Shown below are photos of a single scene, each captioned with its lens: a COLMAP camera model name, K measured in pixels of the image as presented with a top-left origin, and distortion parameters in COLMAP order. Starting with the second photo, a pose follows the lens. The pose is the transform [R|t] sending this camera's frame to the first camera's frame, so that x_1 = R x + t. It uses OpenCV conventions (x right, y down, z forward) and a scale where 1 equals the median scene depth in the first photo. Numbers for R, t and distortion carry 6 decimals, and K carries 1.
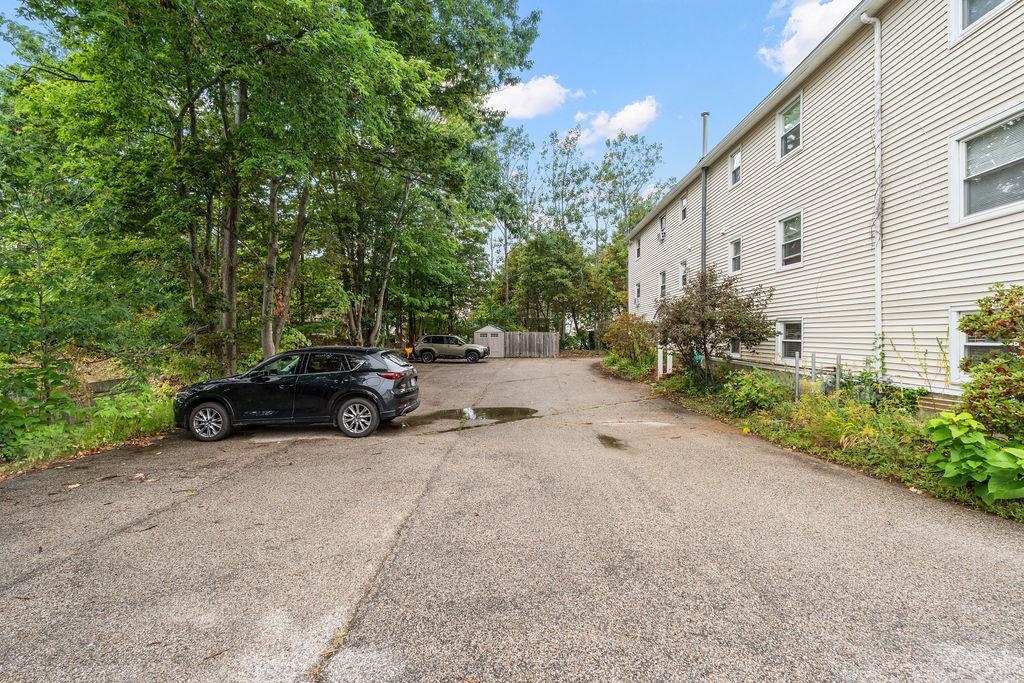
lens RADIAL K [[446.2, 0, 513.7], [0, 446.2, 331.7], [0, 0, 1]] dist [-0.004386, 0.000105]
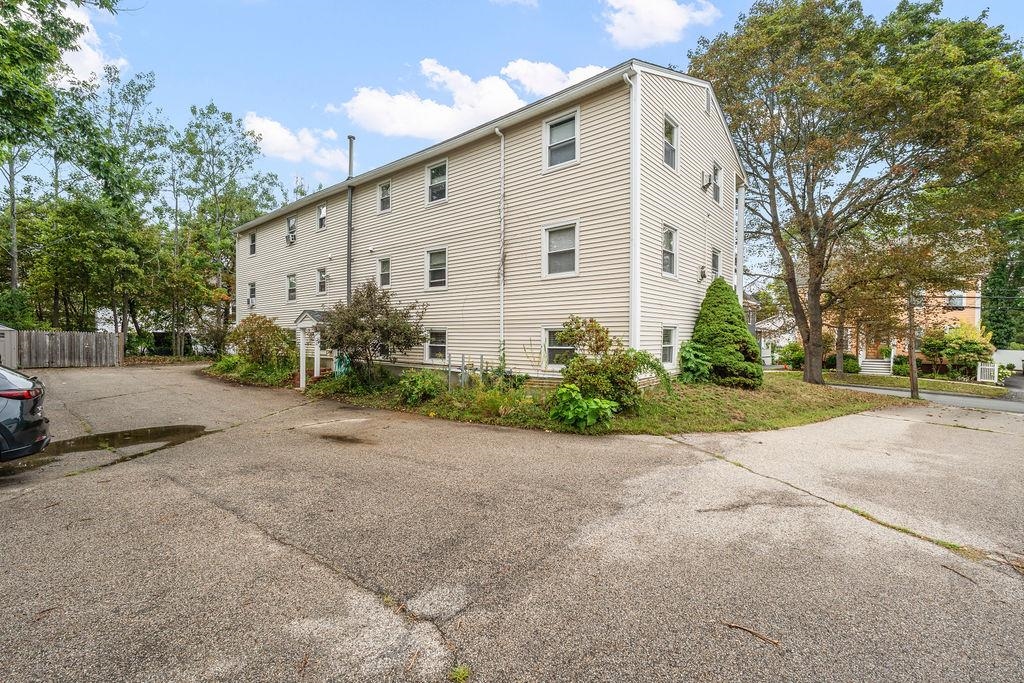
lens RADIAL K [[446.2, 0, 513.7], [0, 446.2, 331.7], [0, 0, 1]] dist [-0.004386, 0.000105]
pose [[0.622630, 0.029129, 0.781974, -0.341702], [-0.020482, 0.999571, -0.020926, 0.004357], [-0.782248, -0.002987, 0.622960, 0.013091]]
